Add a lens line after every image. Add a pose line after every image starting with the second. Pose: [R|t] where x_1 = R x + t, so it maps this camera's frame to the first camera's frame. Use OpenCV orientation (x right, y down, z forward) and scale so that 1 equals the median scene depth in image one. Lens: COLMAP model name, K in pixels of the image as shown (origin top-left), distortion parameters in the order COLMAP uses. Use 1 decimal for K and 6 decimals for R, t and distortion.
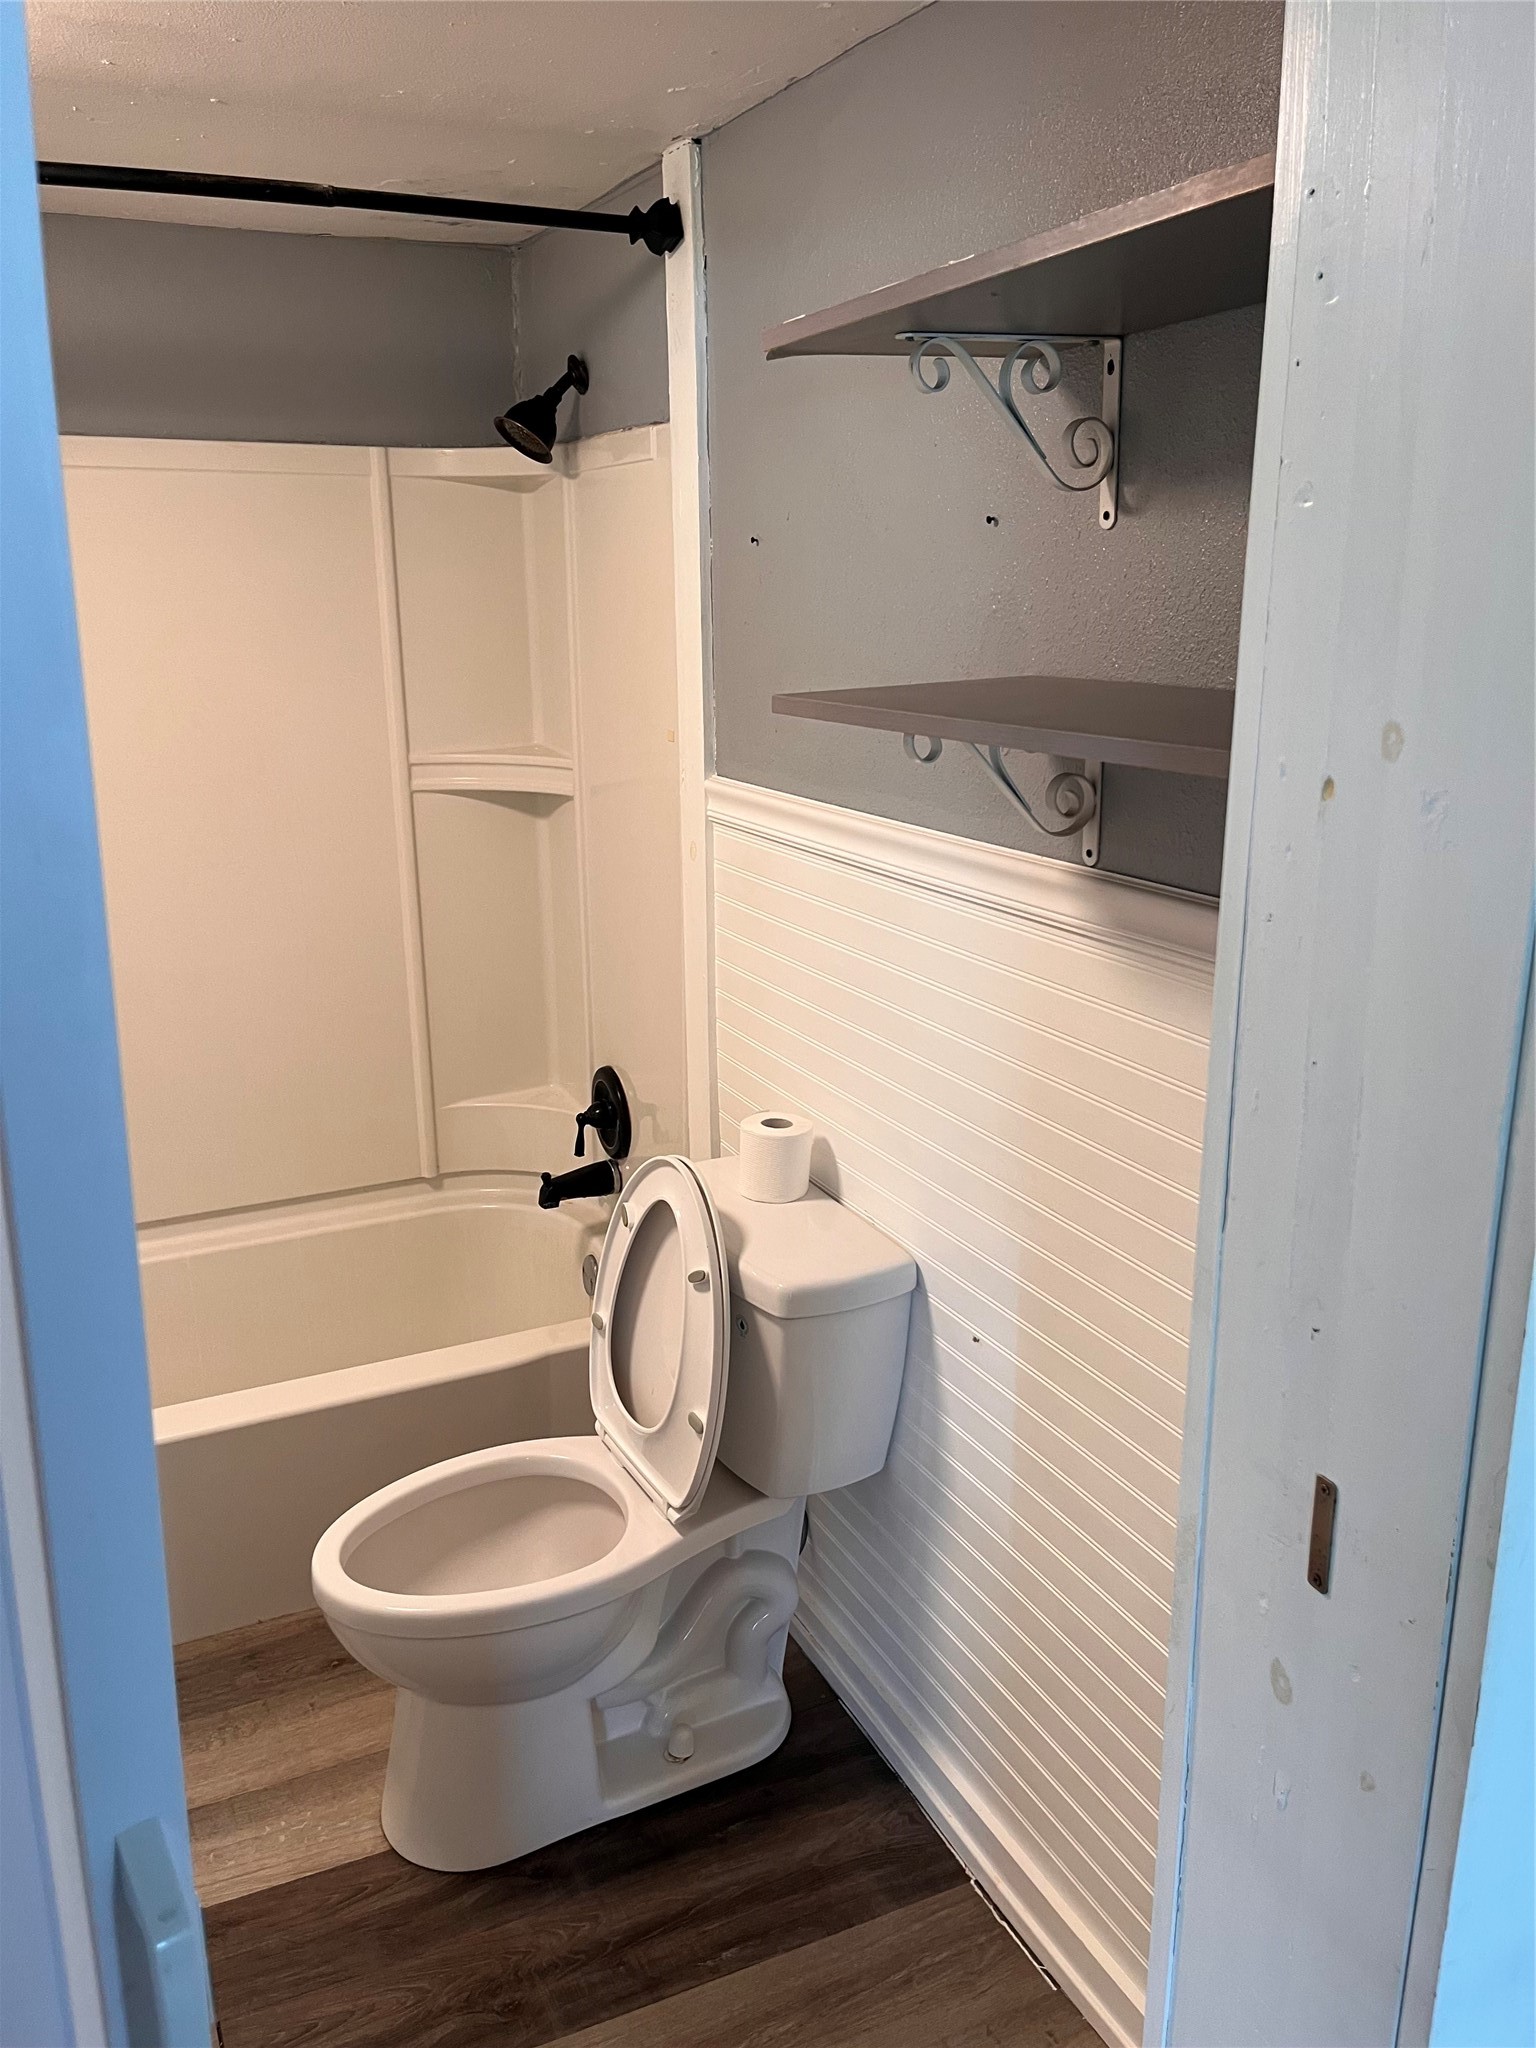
lens RADIAL K [[1552.3, 0, 773.2], [0, 1552.3, 1028.5], [0, 0, 1]] dist [0.064896, -0.081903]
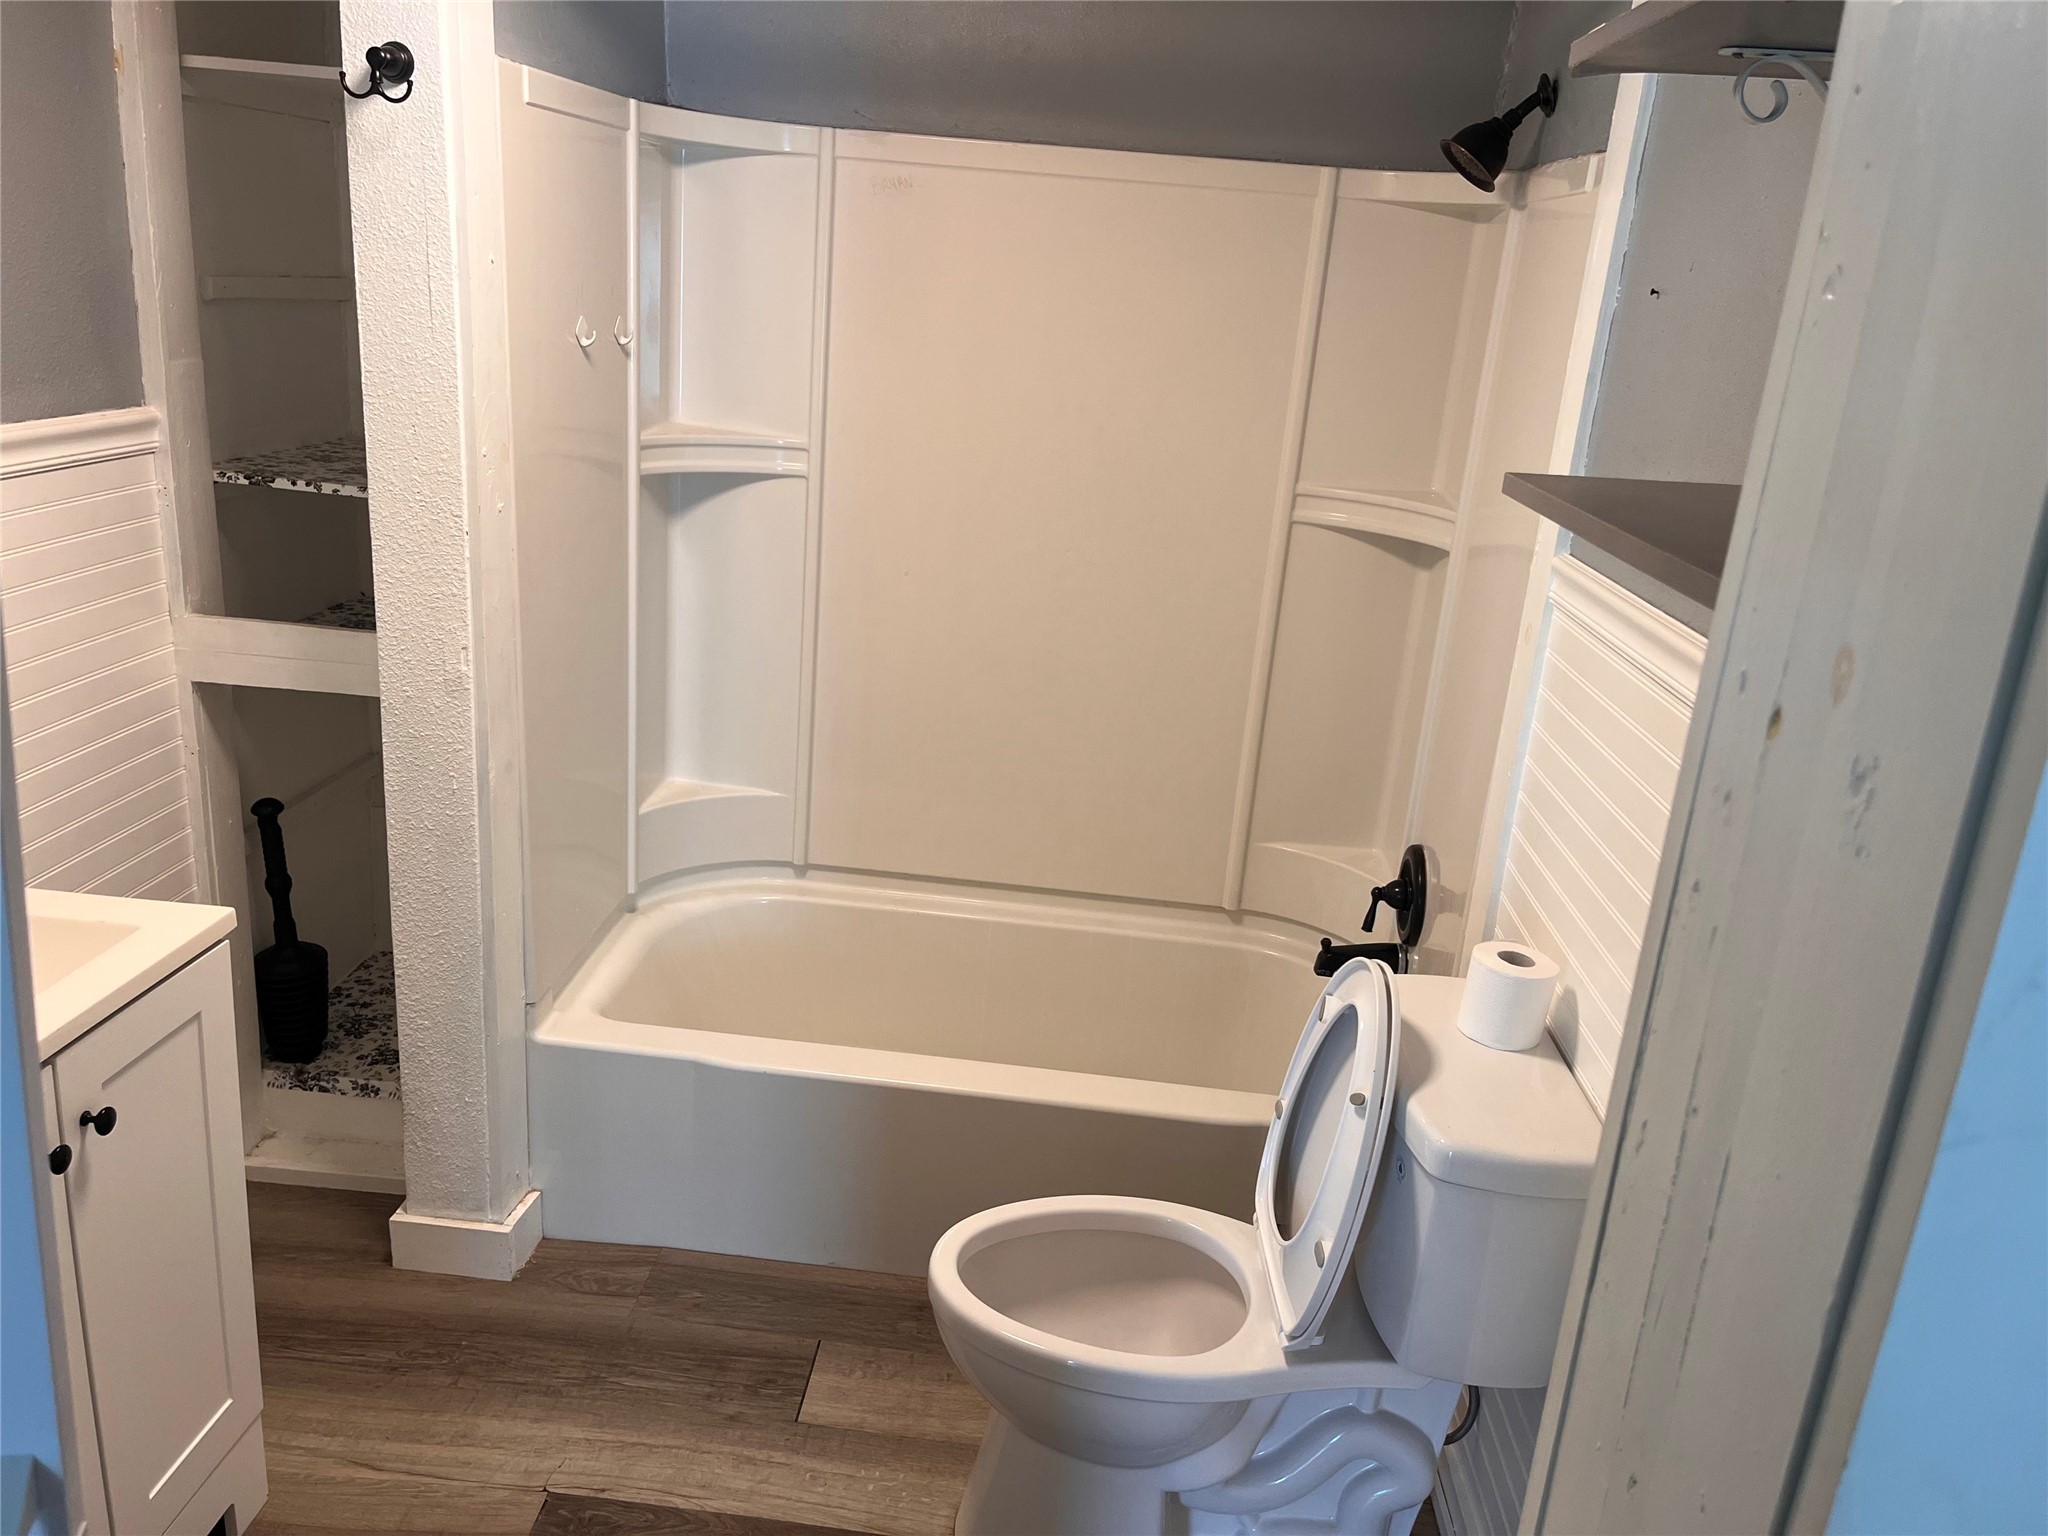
lens RADIAL K [[1552.3, 0, 1023.8], [0, 1552.3, 754.8], [0, 0, 1]] dist [0.064896, -0.081903]
pose [[0.860120, 0.220661, -0.459894, 0.116863], [-0.219446, 0.973964, 0.056896, -0.032306], [0.460475, 0.051985, 0.886149, 0.077705]]
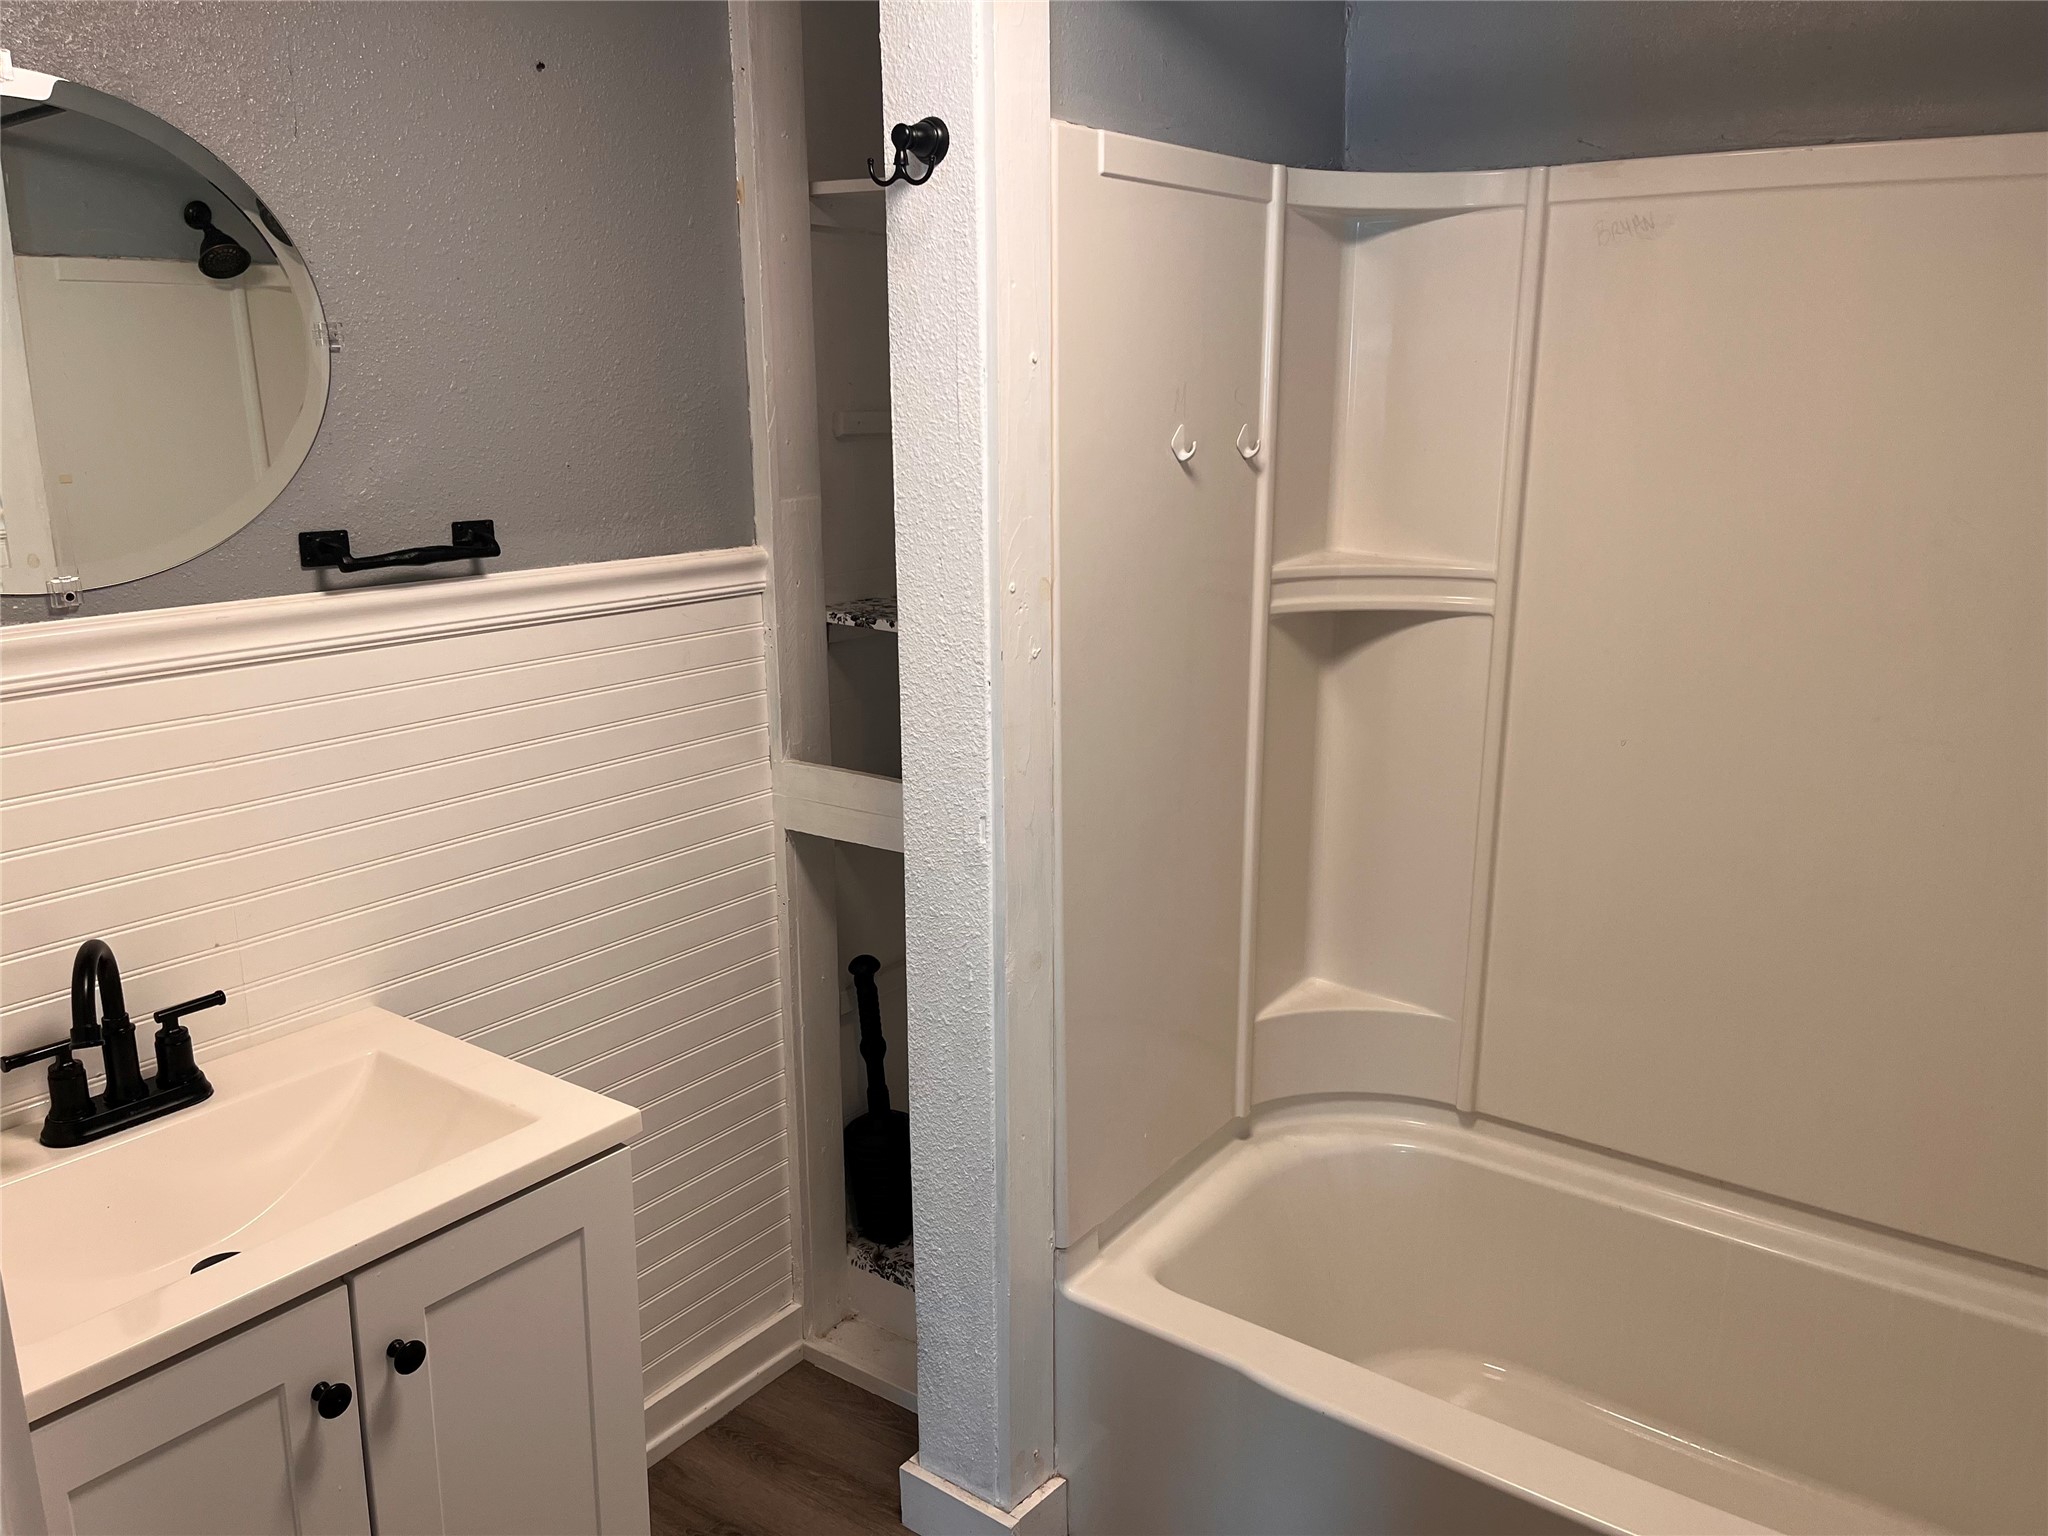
lens RADIAL K [[1552.3, 0, 1025.3], [0, 1552.3, 759.5], [0, 0, 1]] dist [0.064896, -0.081903]
pose [[0.469104, 0.216339, -0.856235, 0.063888], [-0.247534, 0.962878, 0.107668, -0.080135], [0.847743, 0.161440, 0.505241, 0.338172]]
